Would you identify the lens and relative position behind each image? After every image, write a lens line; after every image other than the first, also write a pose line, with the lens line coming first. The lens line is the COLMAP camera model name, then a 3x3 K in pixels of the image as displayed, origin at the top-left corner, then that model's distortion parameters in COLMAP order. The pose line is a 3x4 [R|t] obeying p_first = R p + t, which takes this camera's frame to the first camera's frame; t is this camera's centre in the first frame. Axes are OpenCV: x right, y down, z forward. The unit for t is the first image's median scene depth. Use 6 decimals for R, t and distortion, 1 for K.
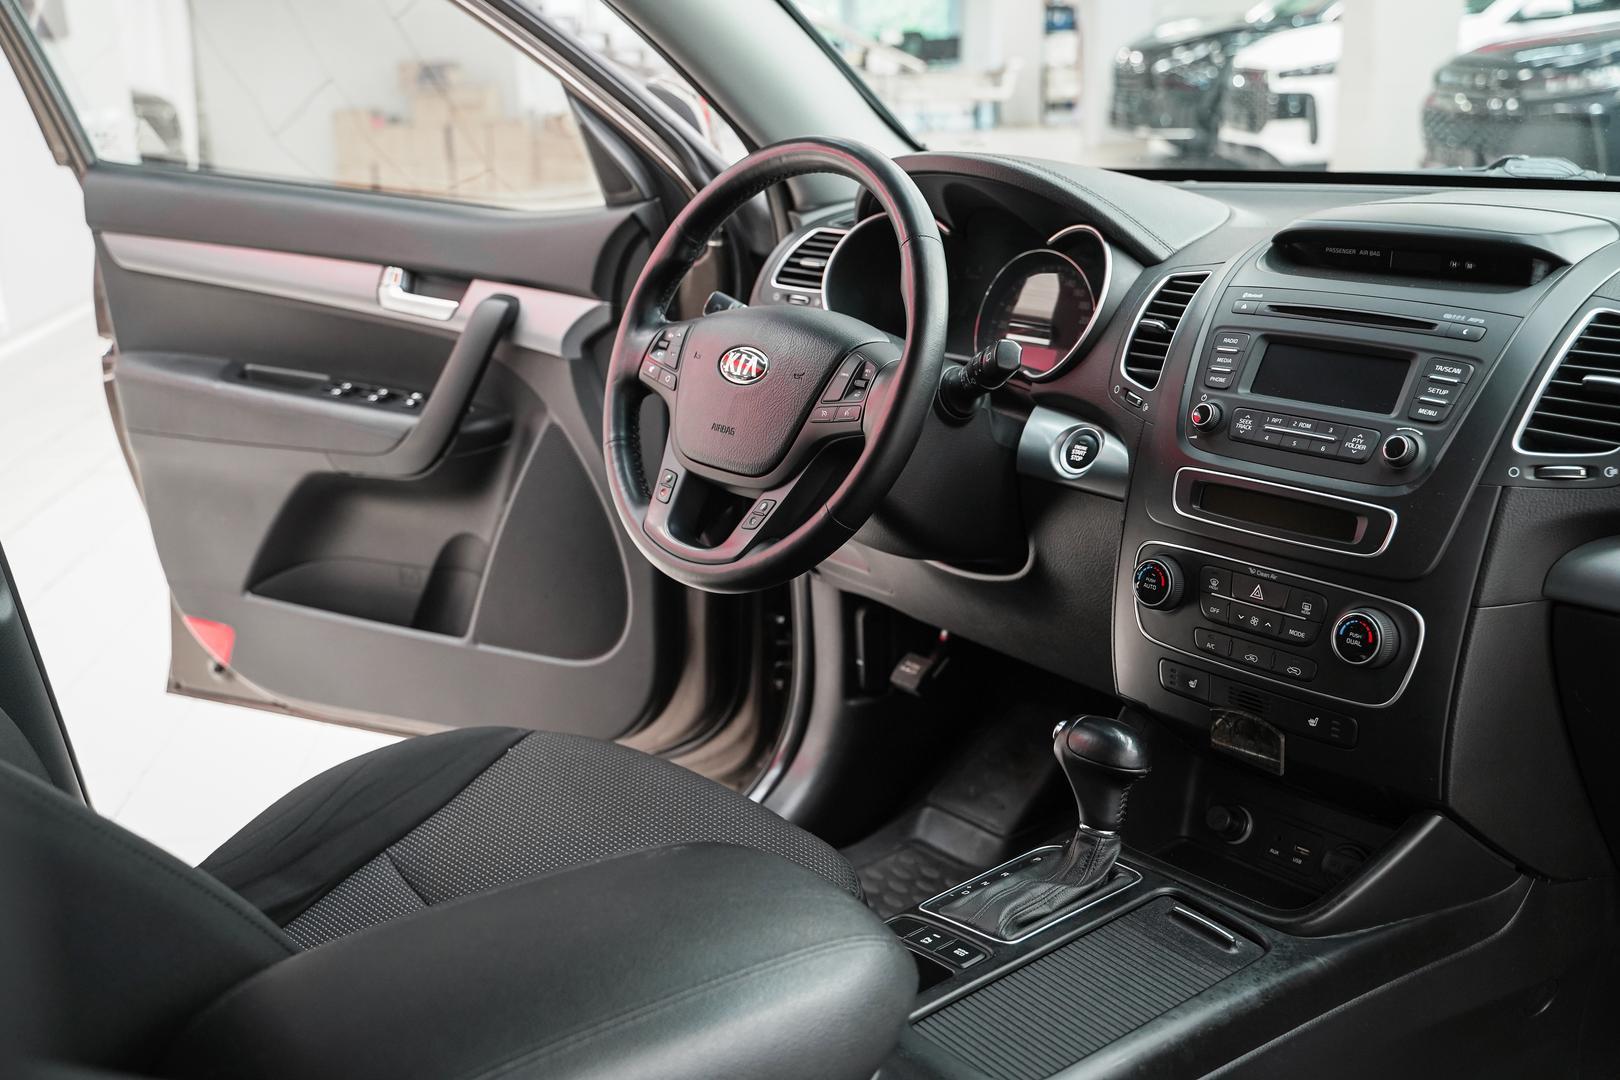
lens RADIAL K [[1675.4, 0, 797.7], [0, 1675.4, 528.1], [0, 0, 1]] dist [0.000659, 0.000000]
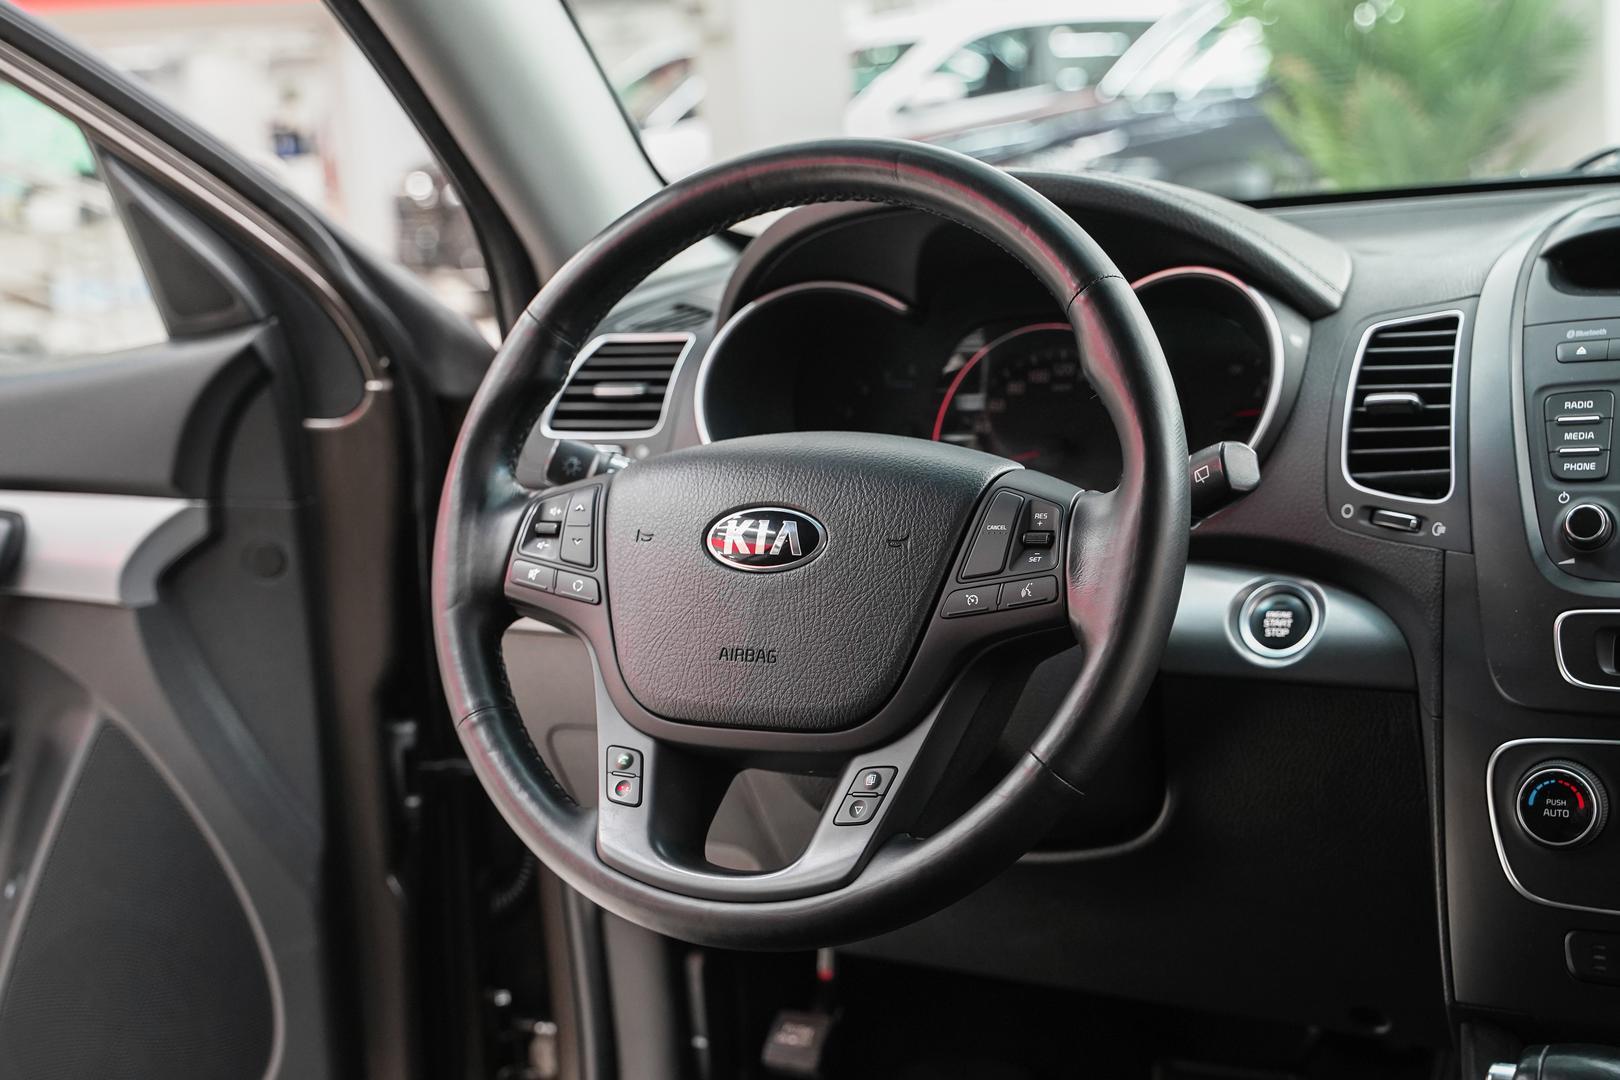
lens RADIAL K [[2239.6, 0, 777.9], [0, 2239.6, 560.1], [0, 0, 1]] dist [0.014028, 0.000000]
pose [[0.927447, -0.108804, 0.357775, -0.293592], [0.149360, 0.984889, -0.087665, -0.023249], [-0.342831, 0.134742, 0.929684, 0.297205]]
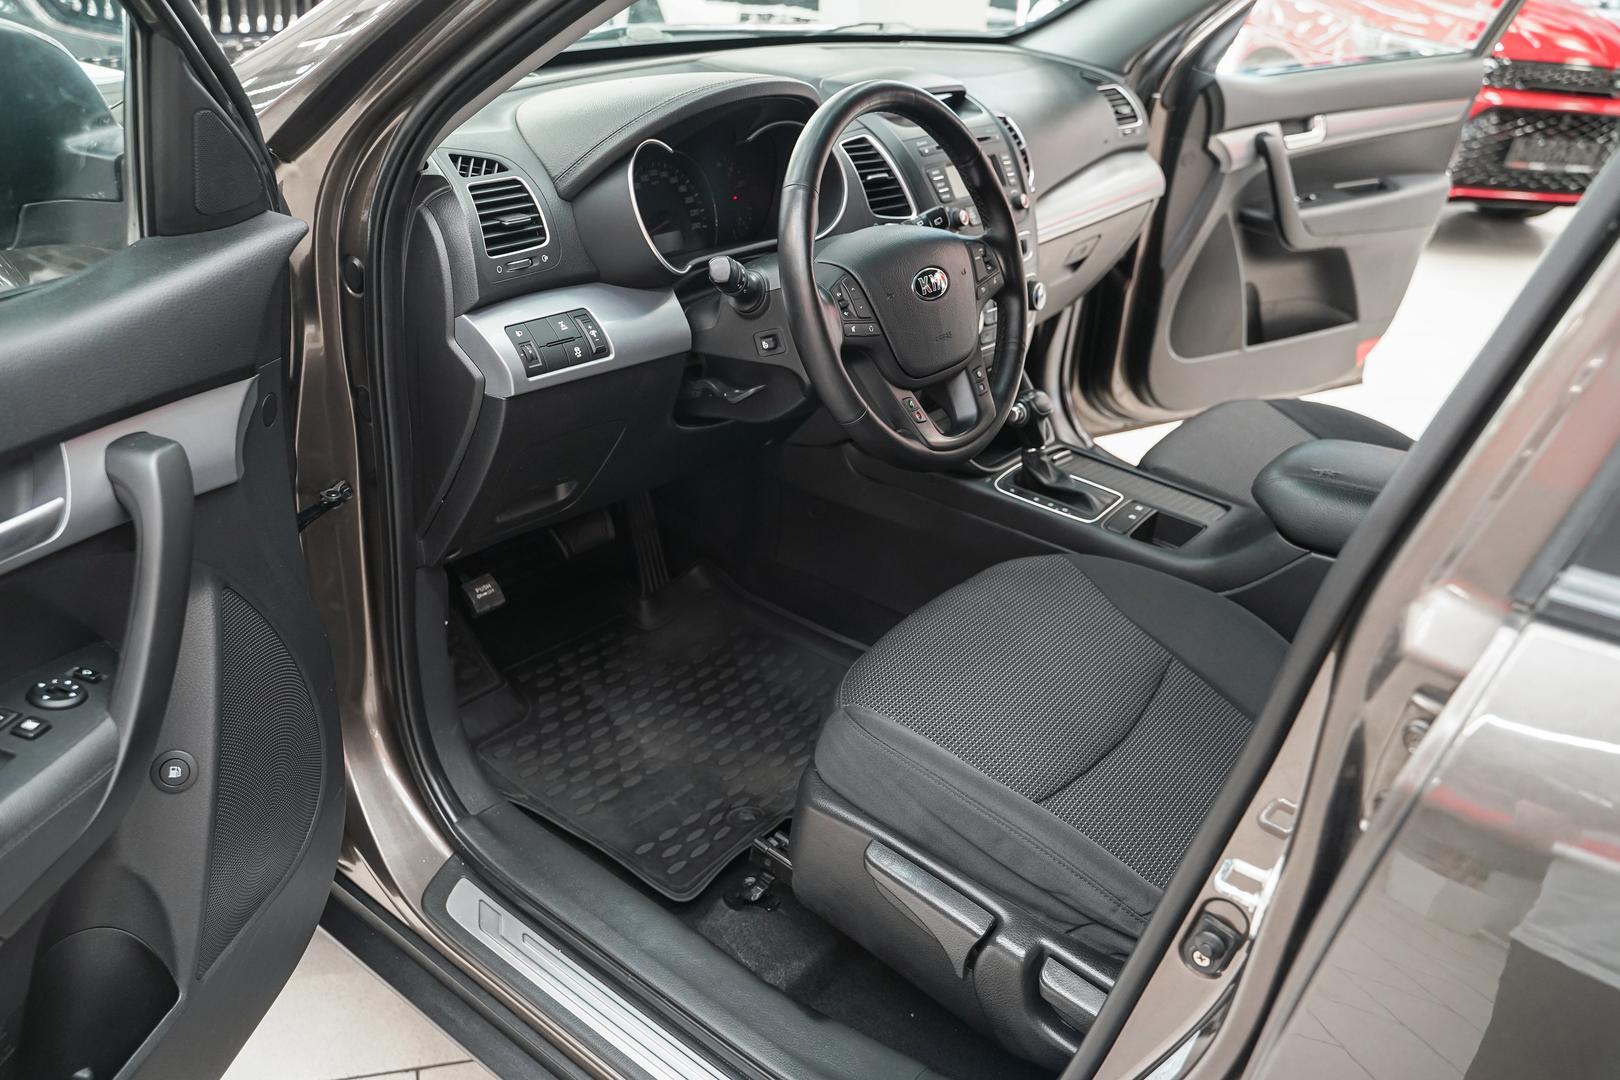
lens RADIAL K [[1289.2, 0, 814.8], [0, 1289.2, 535.2], [0, 0, 1]] dist [-0.014422, 0.006702]
pose [[-0.212882, -0.449848, 0.867362, -0.892819], [0.183849, 0.853412, 0.487737, -0.406395], [-0.959625, 0.263295, -0.098972, 1.204070]]
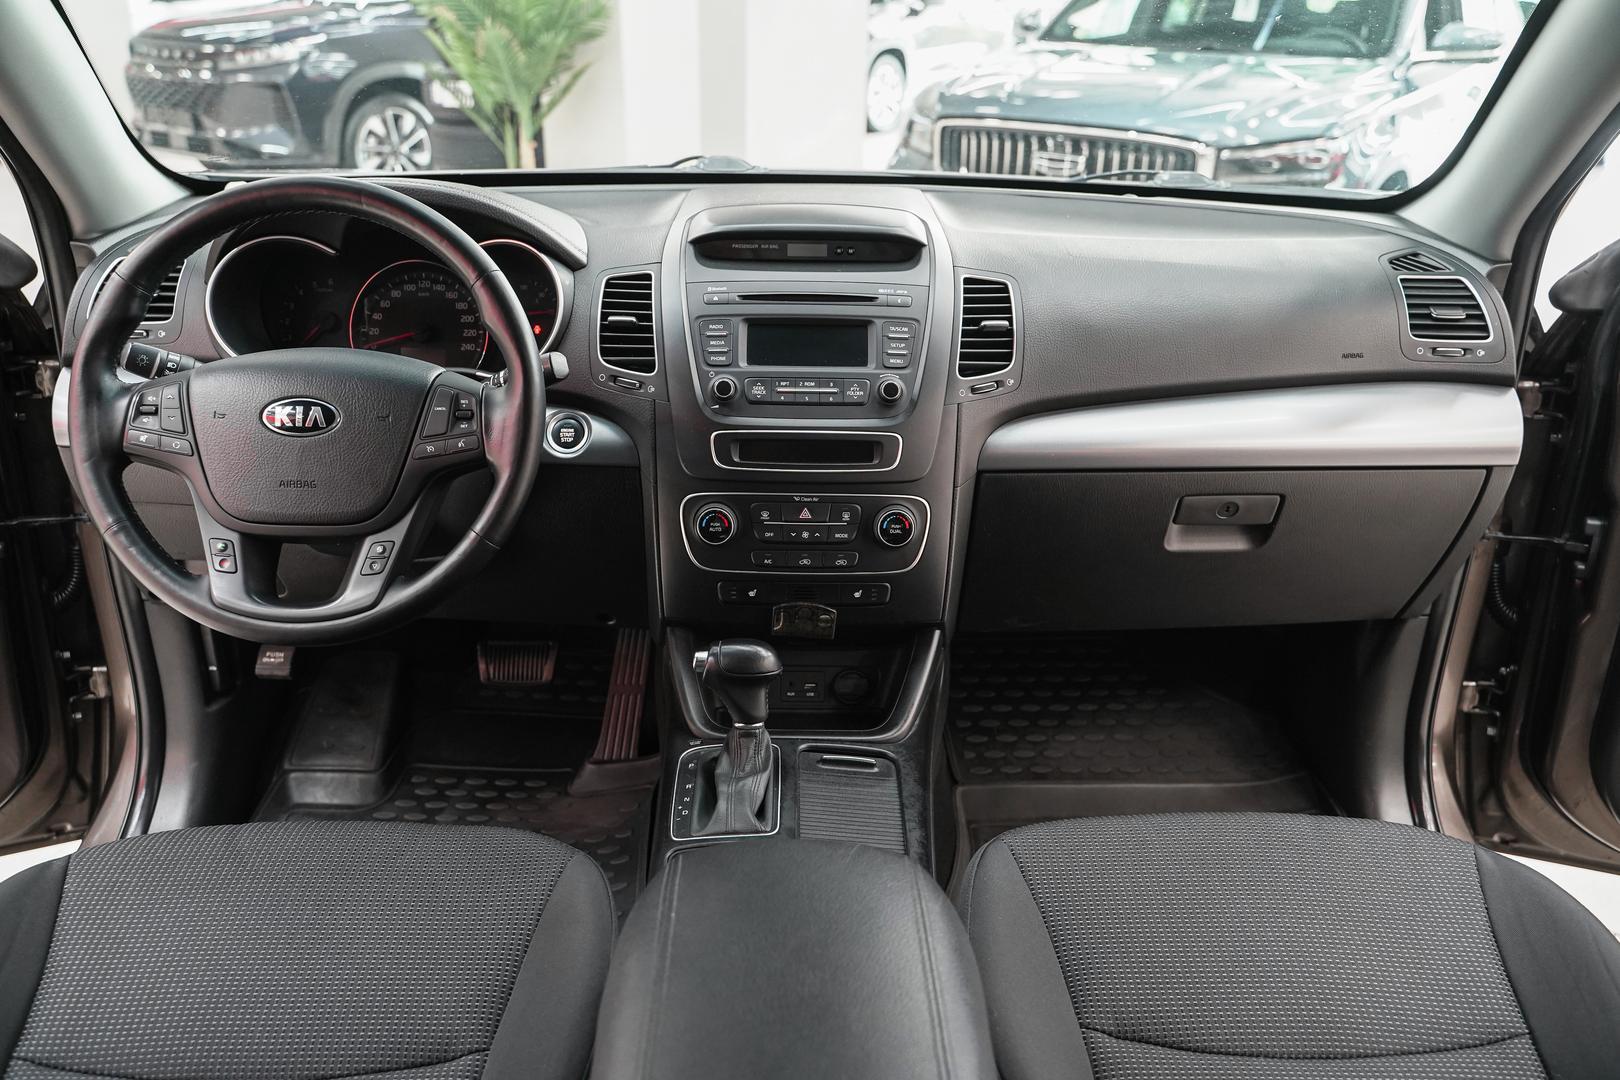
lens RADIAL K [[1289.2, 0, 800.7], [0, 1289.2, 541.1], [0, 0, 1]] dist [-0.014422, 0.006702]
pose [[0.638093, -0.260845, 0.724429, -0.406347], [0.179817, 0.965334, 0.189201, -0.115293], [-0.748667, 0.009537, 0.662877, 0.274694]]
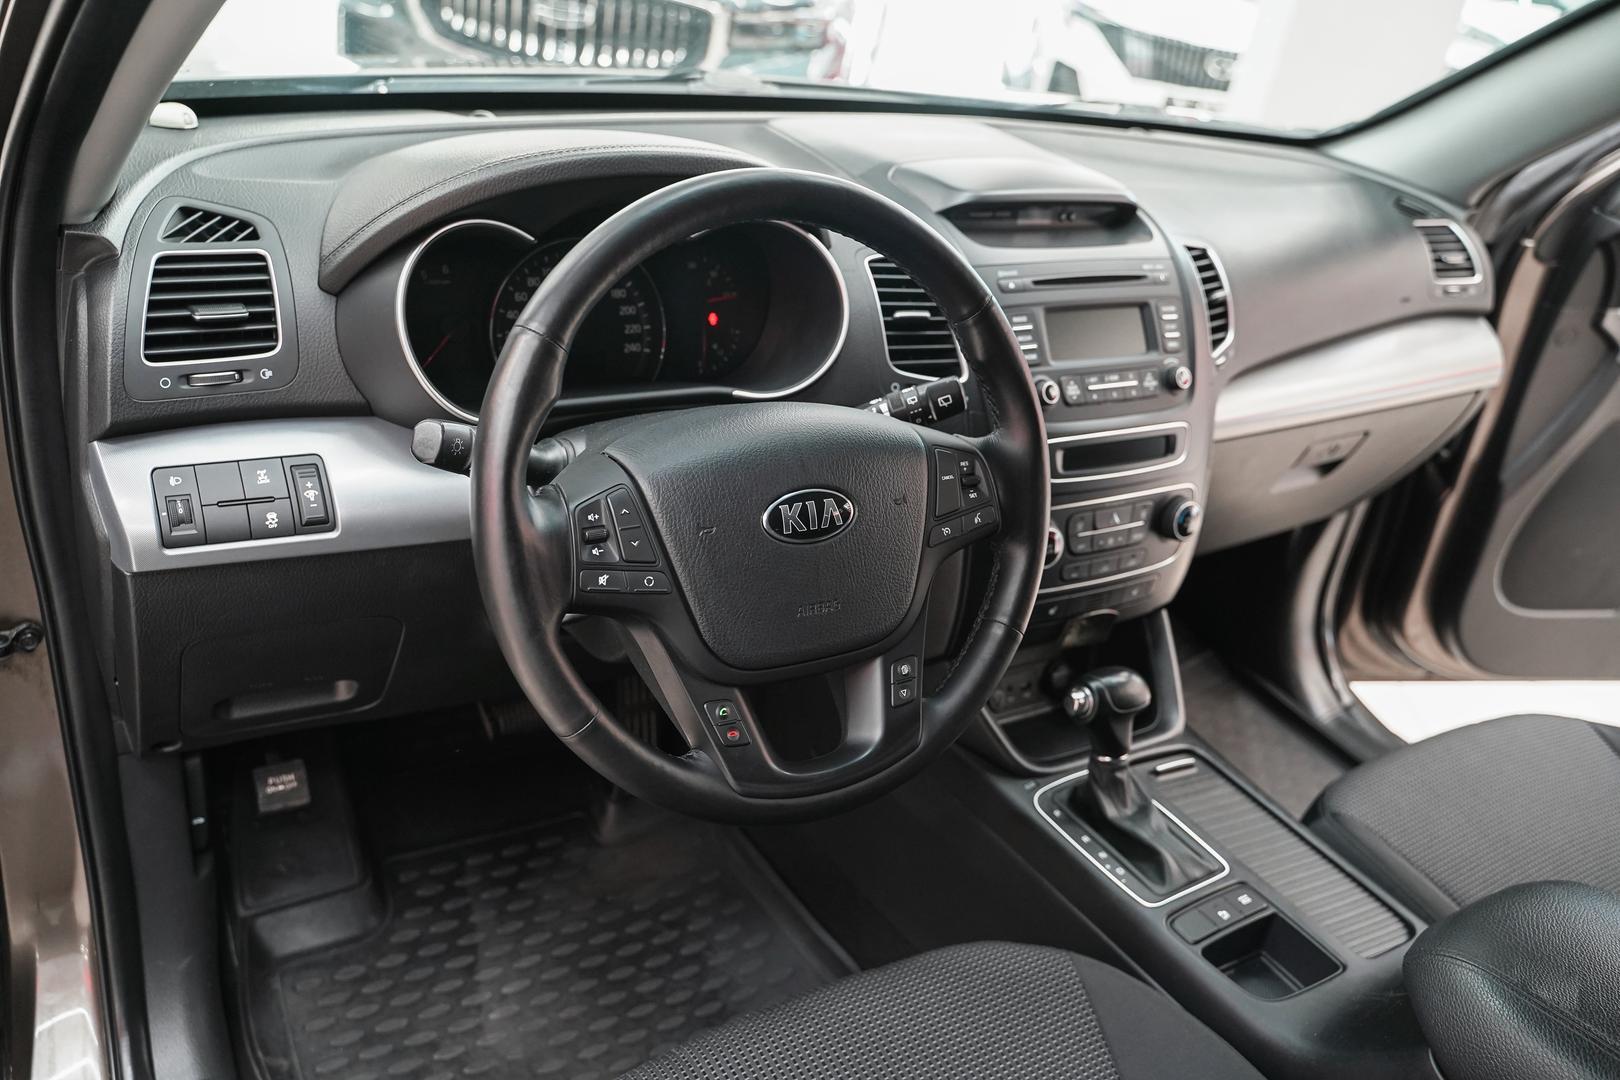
lens RADIAL K [[1289.2, 0, 817.1], [0, 1289.2, 535.7], [0, 0, 1]] dist [-0.014422, 0.006702]
pose [[0.146617, -0.414221, 0.898290, -0.522574], [0.136489, 0.907888, 0.396370, -0.302851], [-0.979732, 0.064492, 0.189648, 0.881303]]
